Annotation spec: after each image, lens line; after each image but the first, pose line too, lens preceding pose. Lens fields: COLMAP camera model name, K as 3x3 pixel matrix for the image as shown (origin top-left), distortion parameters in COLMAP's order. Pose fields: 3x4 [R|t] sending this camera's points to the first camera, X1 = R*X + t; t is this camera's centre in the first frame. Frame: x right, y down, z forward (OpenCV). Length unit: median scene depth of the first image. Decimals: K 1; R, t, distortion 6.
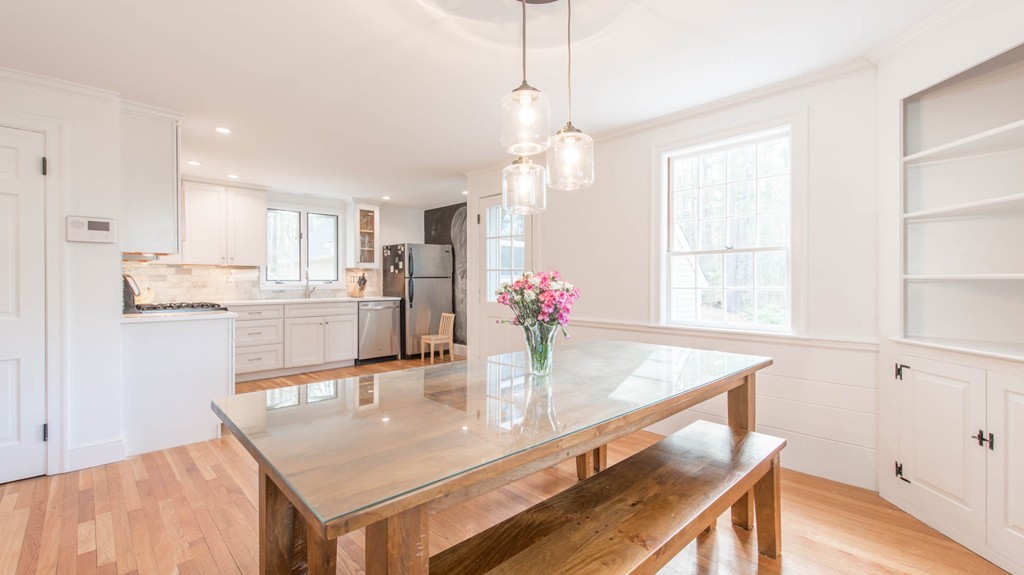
lens RADIAL K [[435.3, 0, 510.6], [0, 435.3, 283.8], [0, 0, 1]] dist [0.000128, -0.000056]
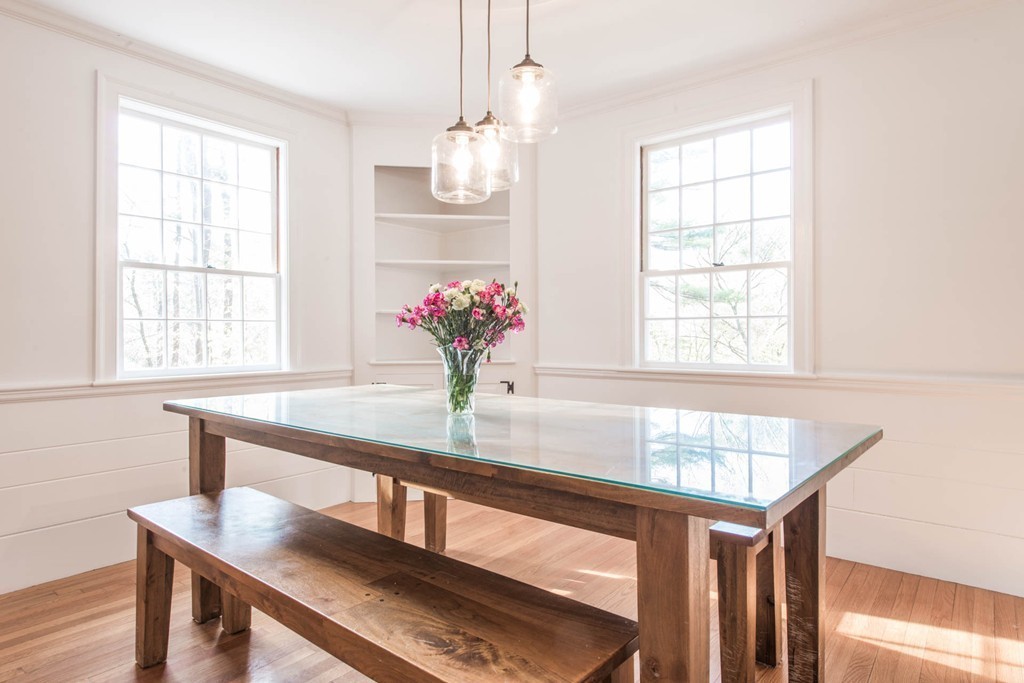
lens RADIAL K [[585.4, 0, 512.0], [0, 585.4, 341.5], [0, 0, 1]] dist [0.027891, -0.000098]
pose [[-0.134128, -0.006032, 0.990946, -0.283178], [0.007348, 0.999948, 0.007081, 0.020542], [-0.990937, 0.008231, -0.134077, 0.296789]]
